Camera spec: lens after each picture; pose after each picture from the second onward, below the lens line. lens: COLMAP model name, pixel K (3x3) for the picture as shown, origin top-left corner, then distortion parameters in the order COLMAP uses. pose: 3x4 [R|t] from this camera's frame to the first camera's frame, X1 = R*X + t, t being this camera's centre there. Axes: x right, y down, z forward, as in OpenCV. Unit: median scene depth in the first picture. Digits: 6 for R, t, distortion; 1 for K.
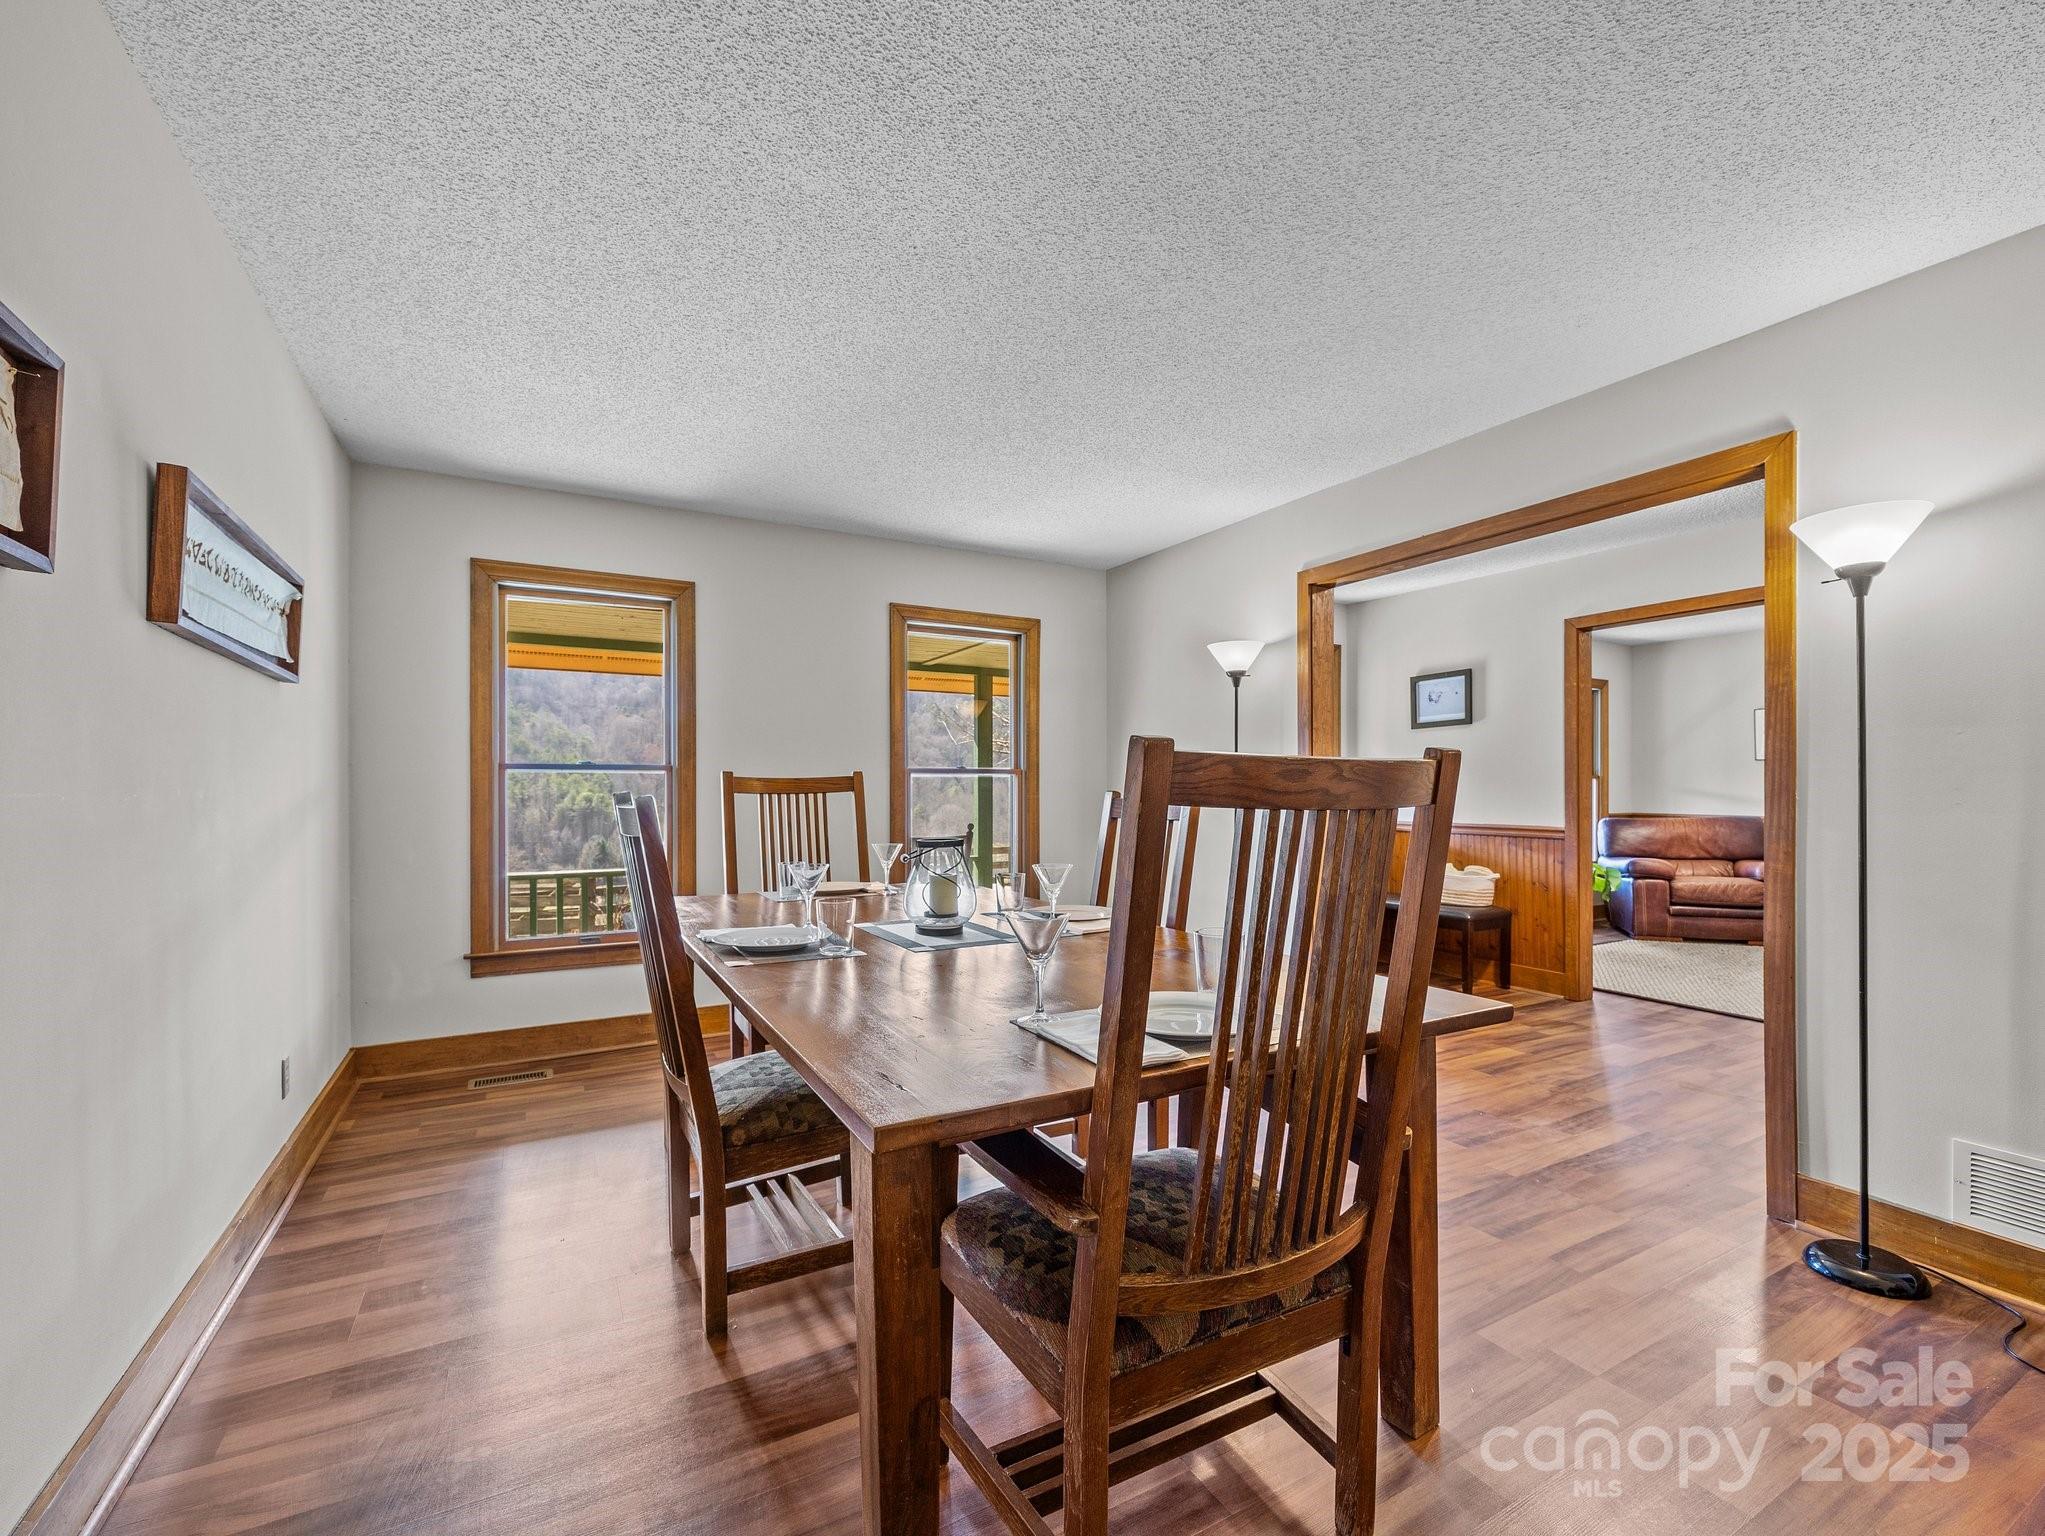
lens RADIAL K [[881.9, 0, 1027.8], [0, 881.9, 781.0], [0, 0, 1]] dist [-0.002449, -0.000494]
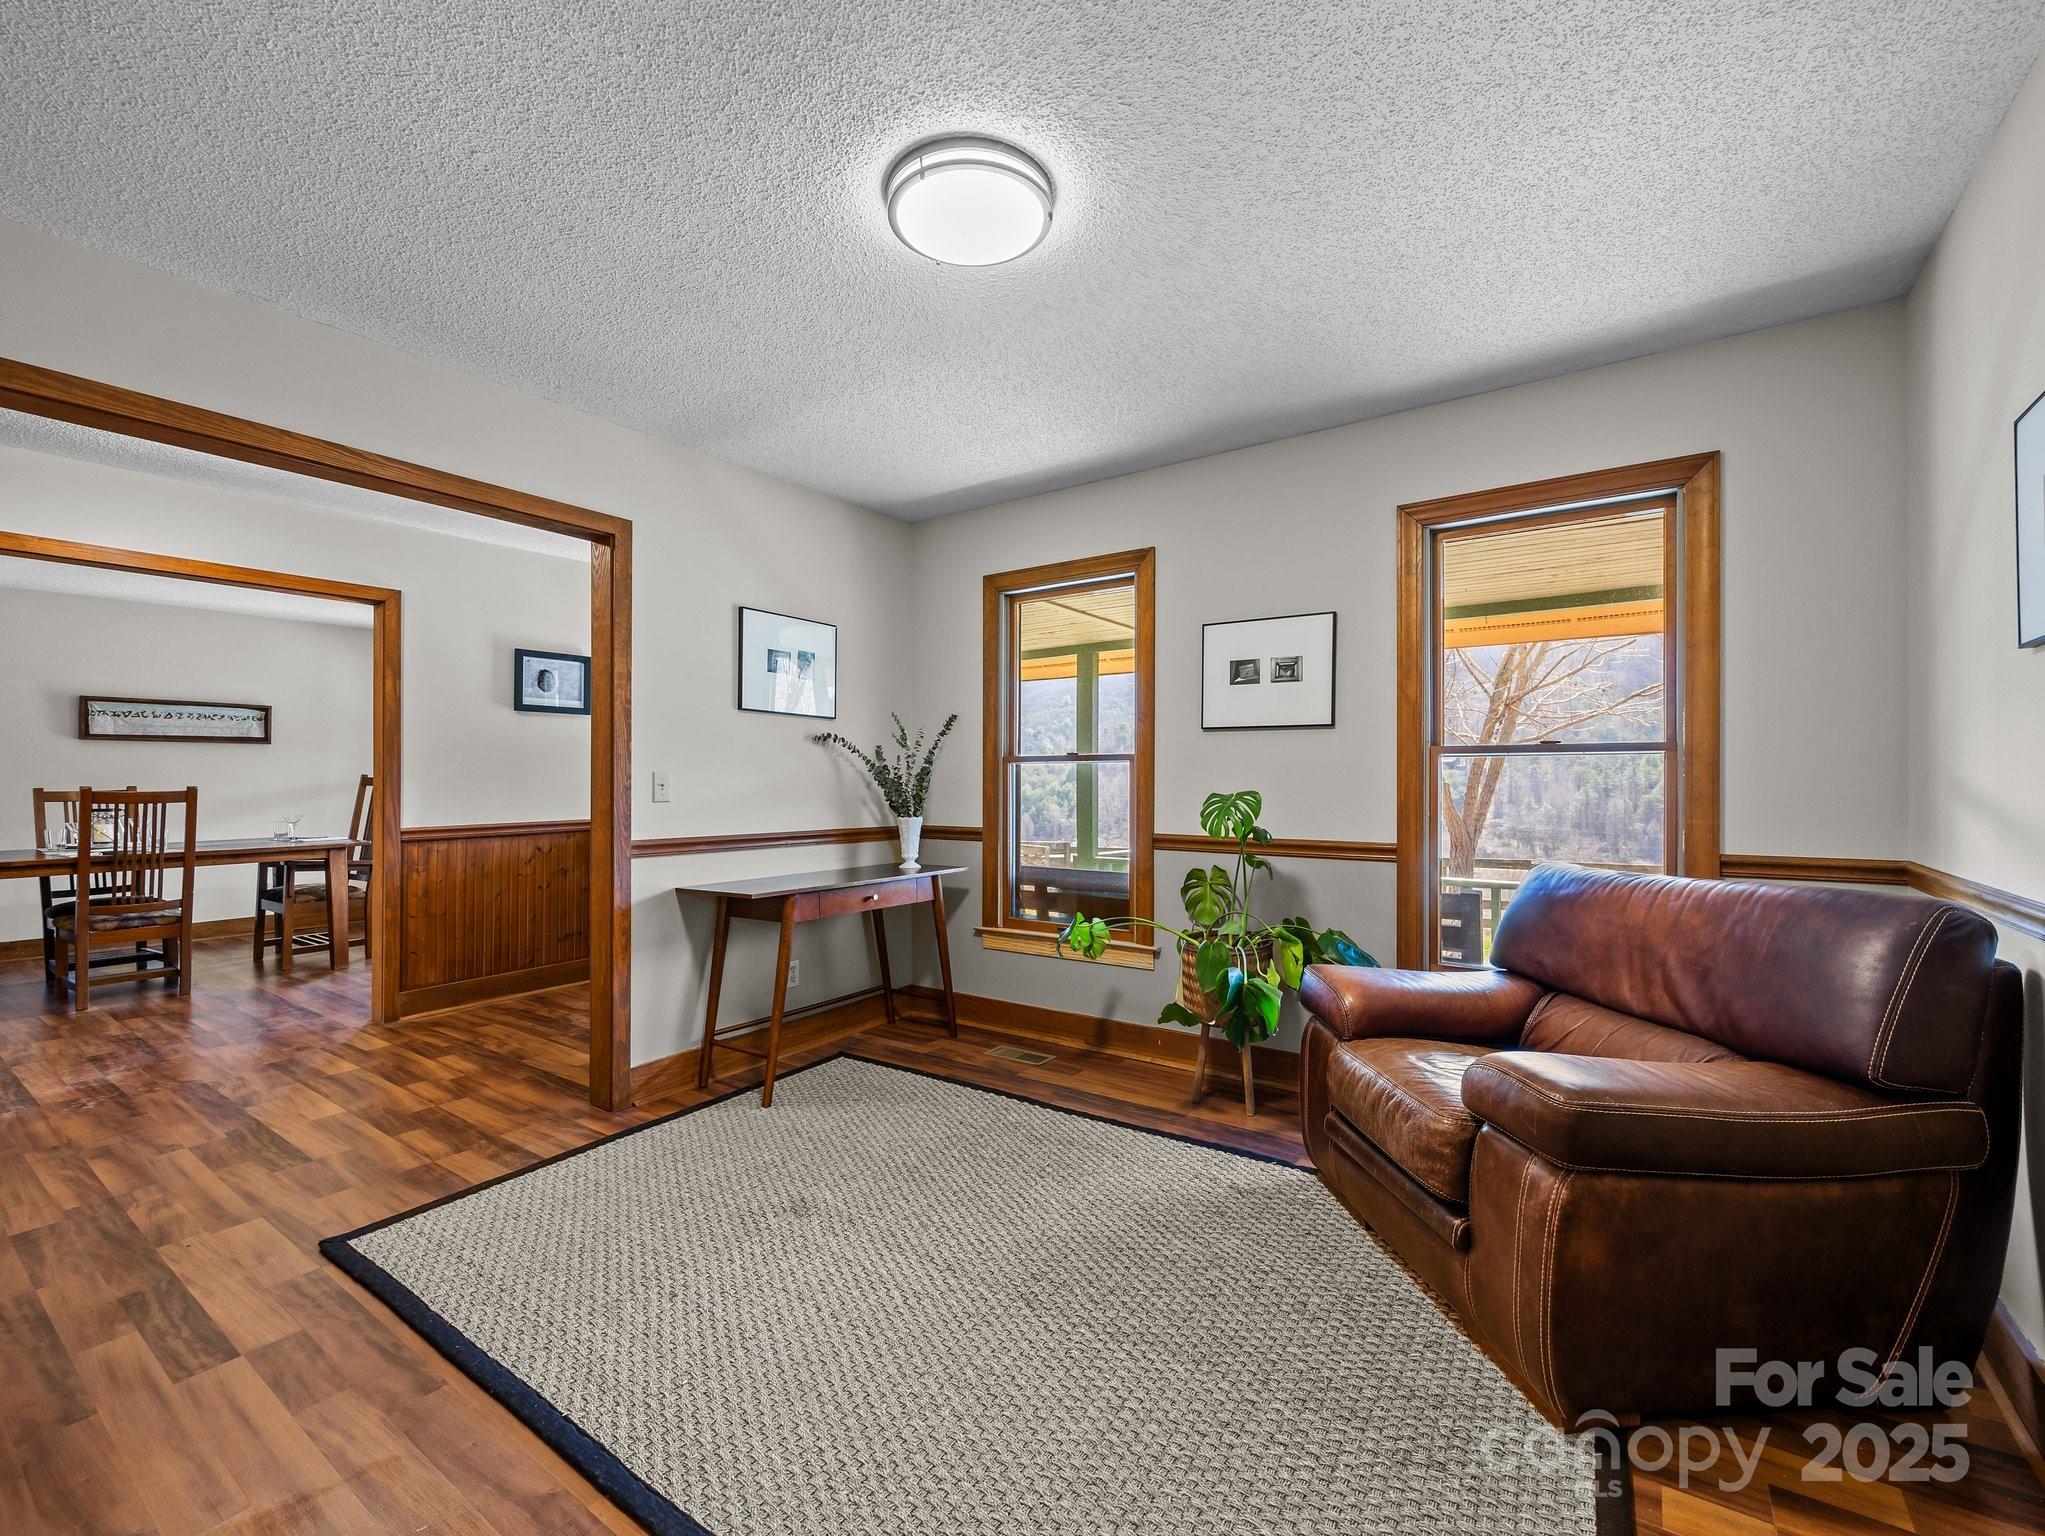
lens RADIAL K [[881.9, 0, 1027.8], [0, 881.9, 781.0], [0, 0, 1]] dist [-0.002449, -0.000494]
pose [[0.434103, -0.000834, -0.900863, 1.315525], [0.011425, 0.999924, 0.004580, 0.010434], [0.900791, -0.012280, 0.434079, 0.980421]]
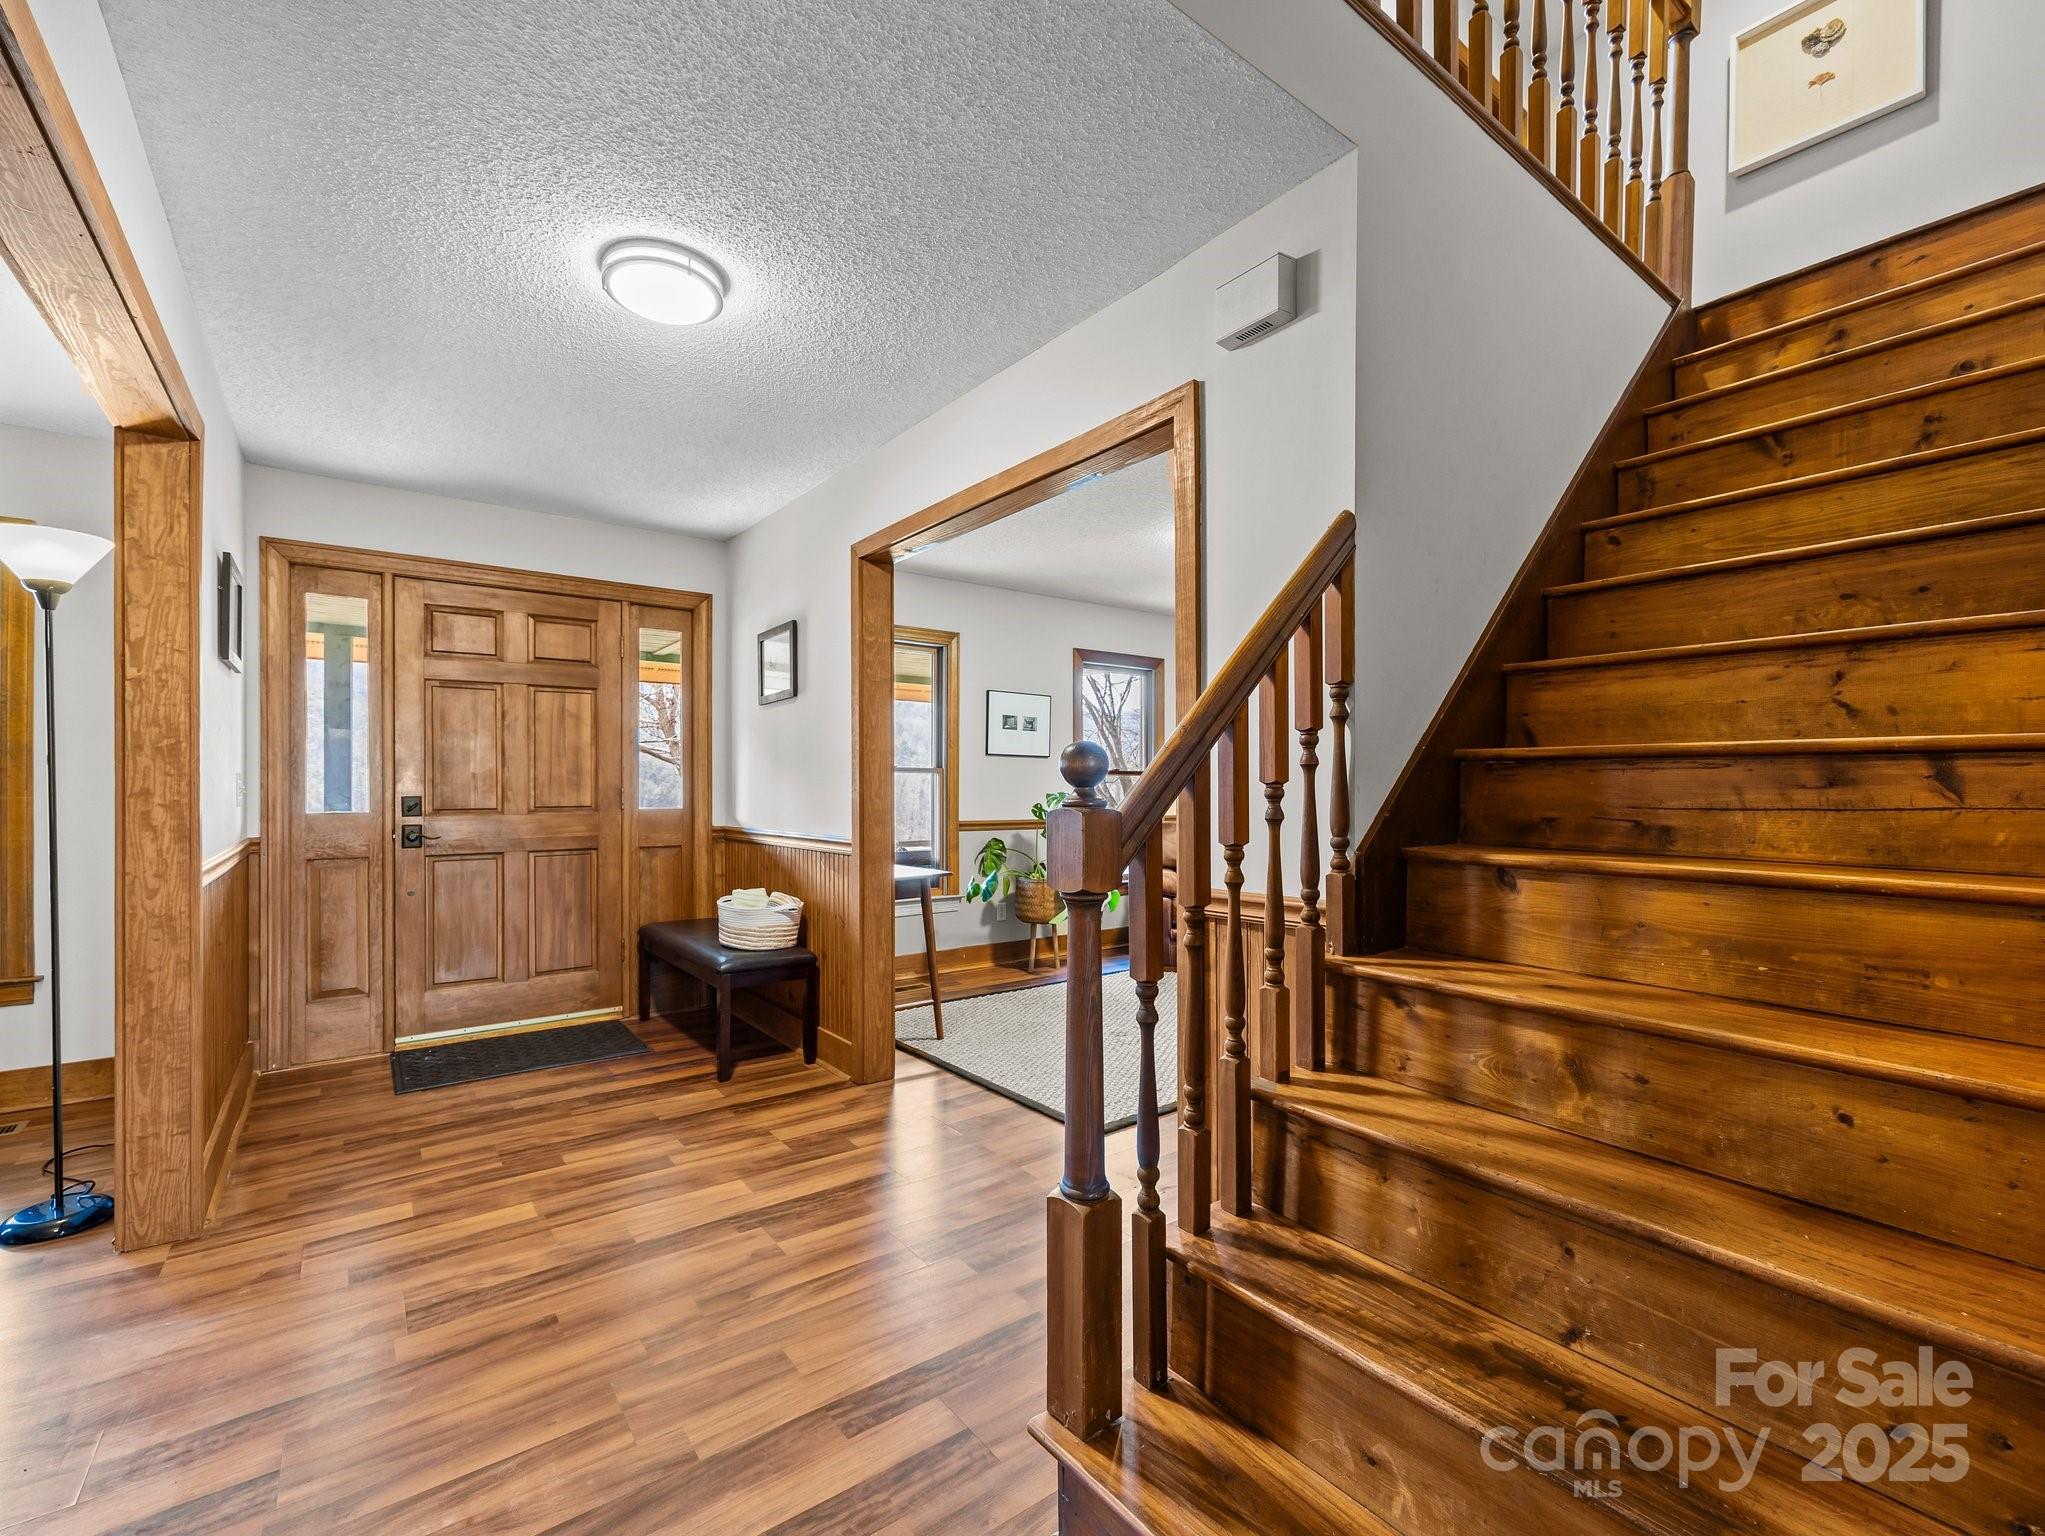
lens RADIAL K [[881.9, 0, 1027.8], [0, 881.9, 781.0], [0, 0, 1]] dist [-0.002449, -0.000494]
pose [[0.991233, 0.001736, 0.132114, 0.644245], [-0.002820, 0.999964, 0.008015, -0.000852], [-0.132095, -0.008318, 0.991202, 0.271970]]
